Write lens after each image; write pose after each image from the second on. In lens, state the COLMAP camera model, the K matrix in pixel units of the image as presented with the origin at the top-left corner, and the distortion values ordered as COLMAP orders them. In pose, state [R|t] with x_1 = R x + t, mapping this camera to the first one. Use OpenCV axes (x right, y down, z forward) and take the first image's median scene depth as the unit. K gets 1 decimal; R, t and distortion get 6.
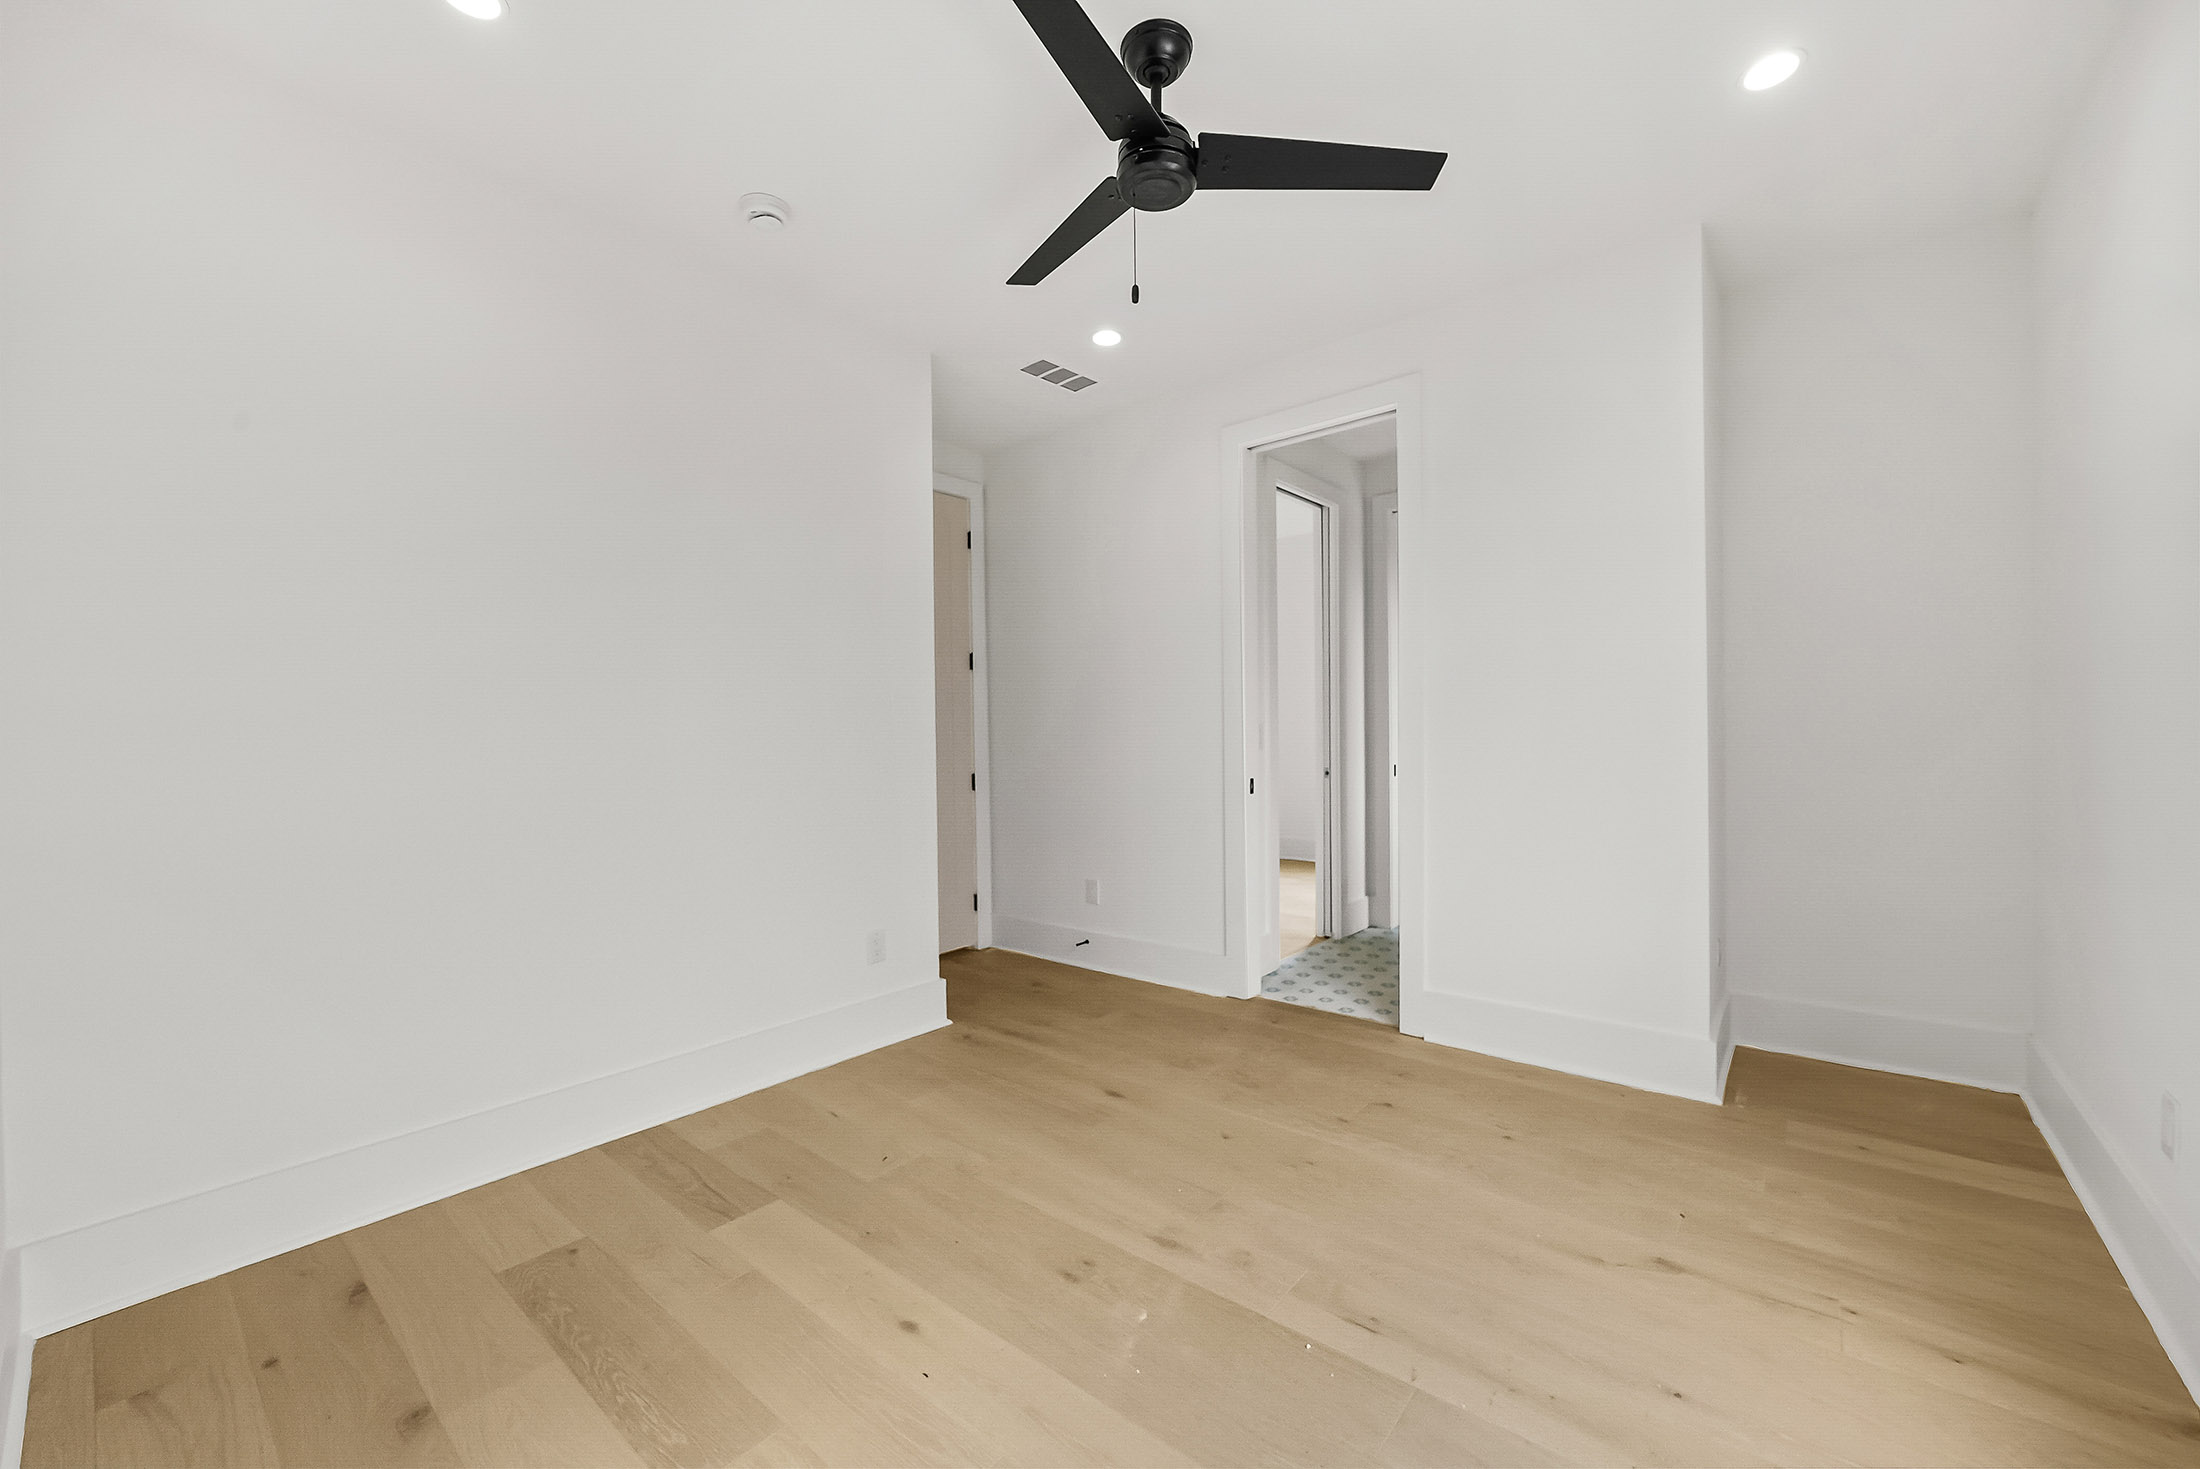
lens RADIAL K [[860.5, 0, 1100.0], [0, 860.5, 734.5], [0, 0, 1]] dist [-0.002361, 0.000076]
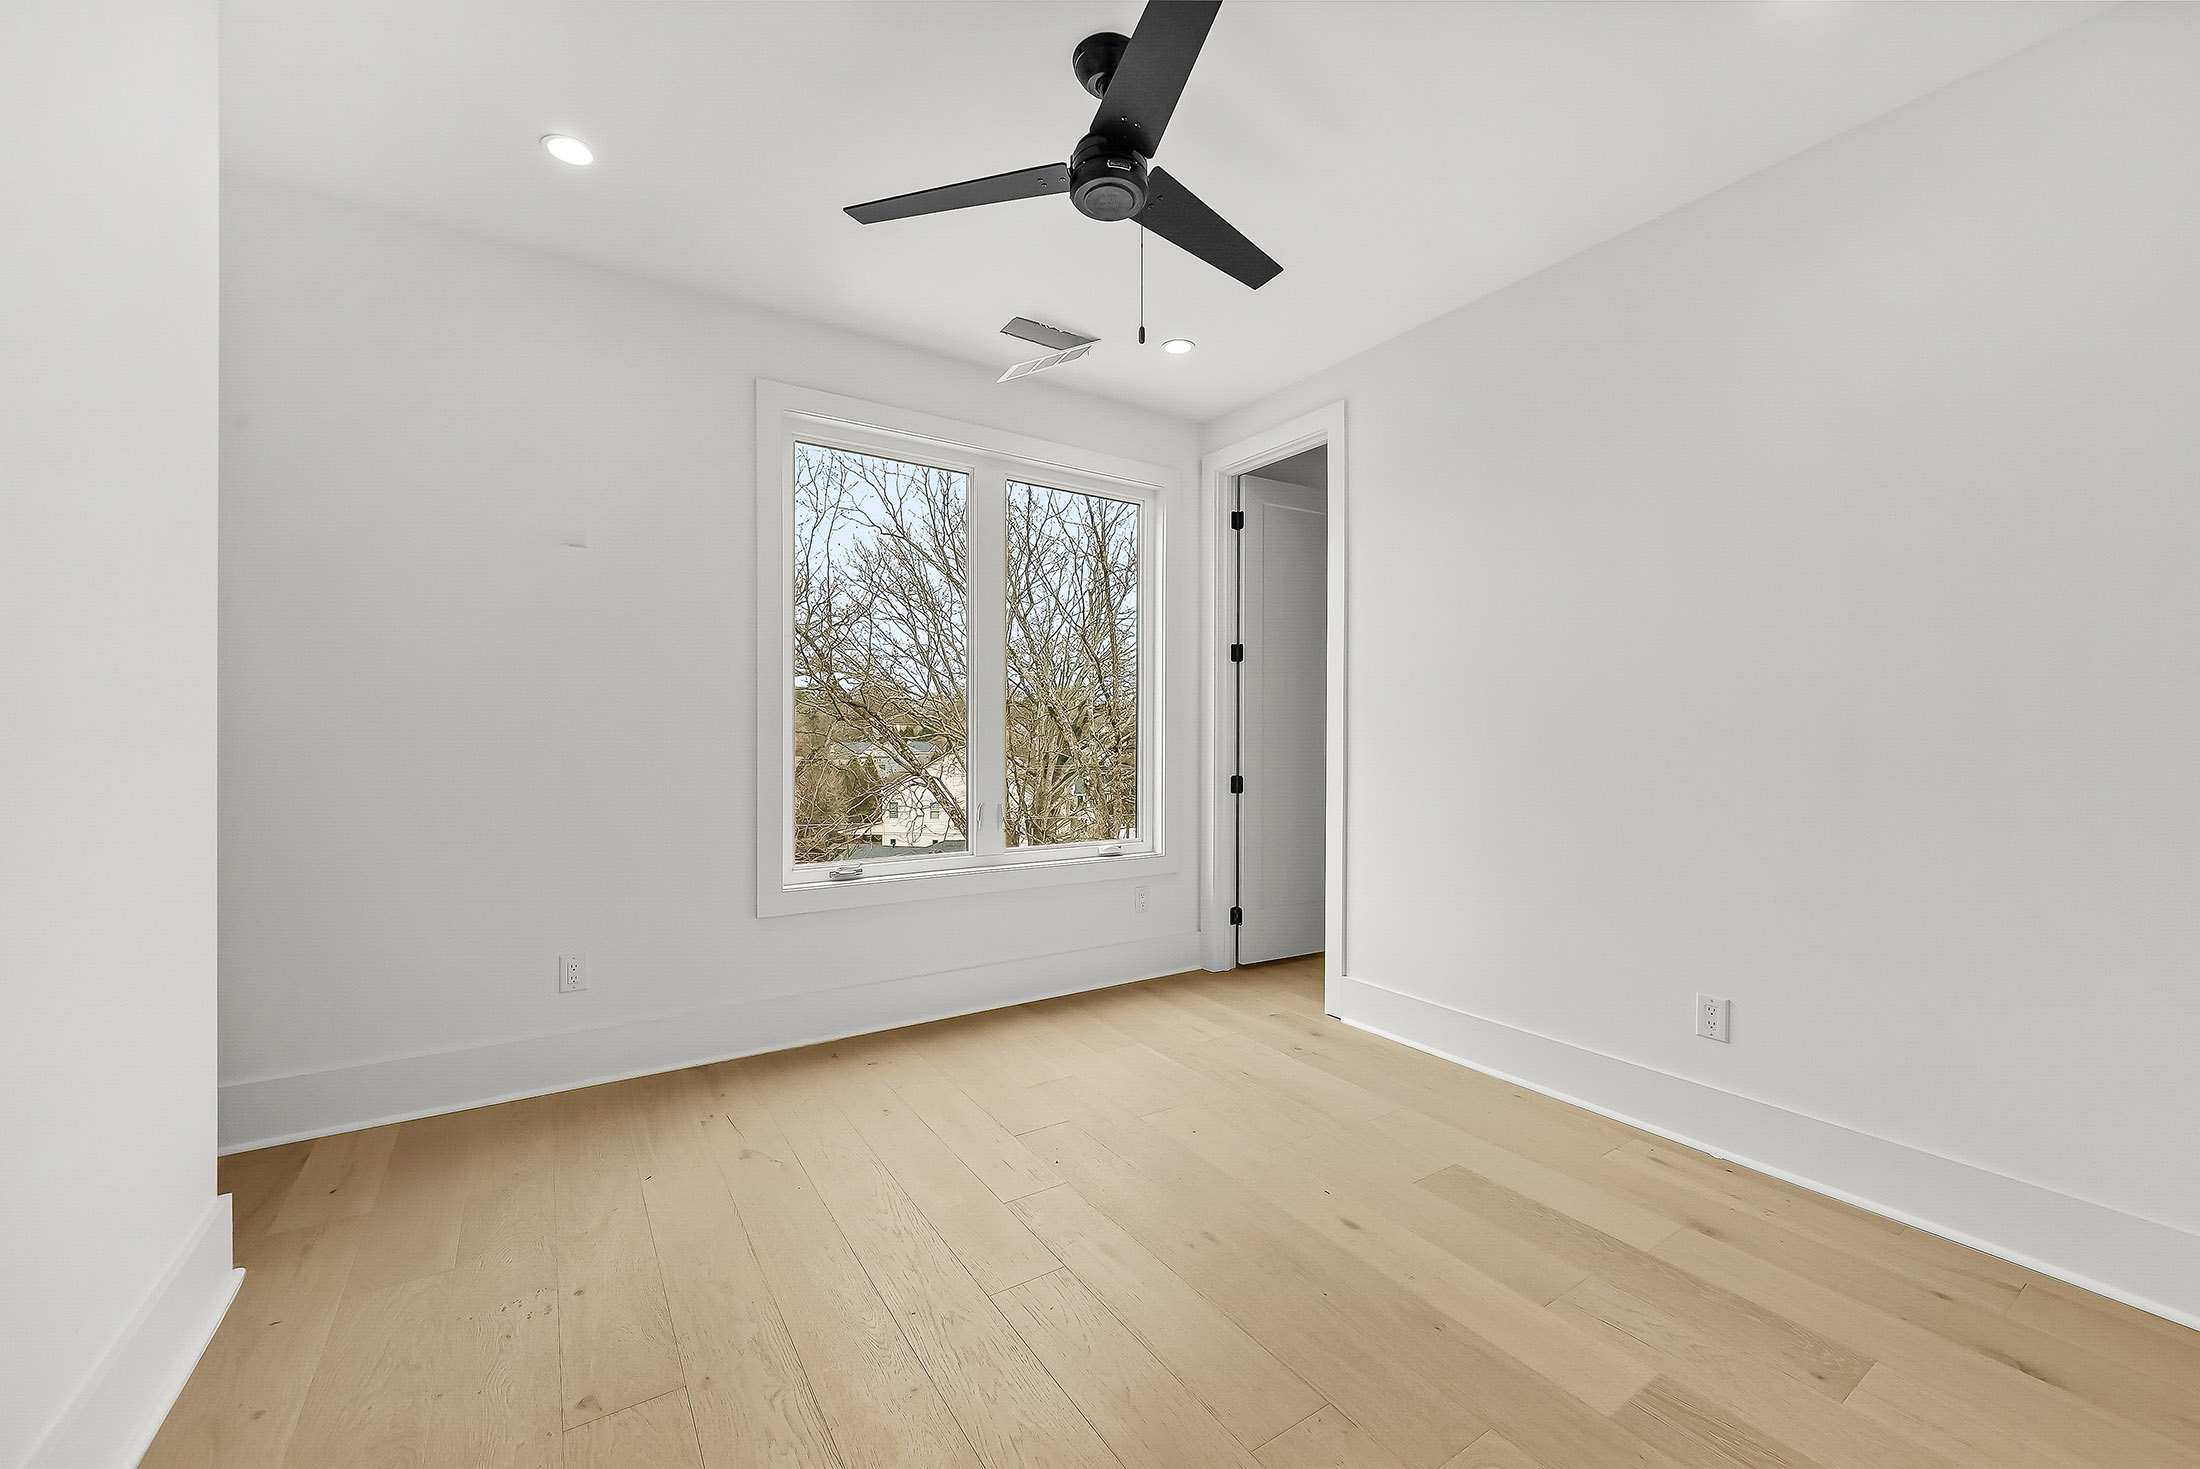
lens RADIAL K [[860.5, 0, 1100.0], [0, 860.5, 734.5], [0, 0, 1]] dist [-0.002361, 0.000076]
pose [[-0.956211, 0.009593, 0.292521, -0.230508], [0.009113, 0.999954, -0.003003, 0.000966], [-0.292536, -0.000206, -0.956254, 2.124575]]
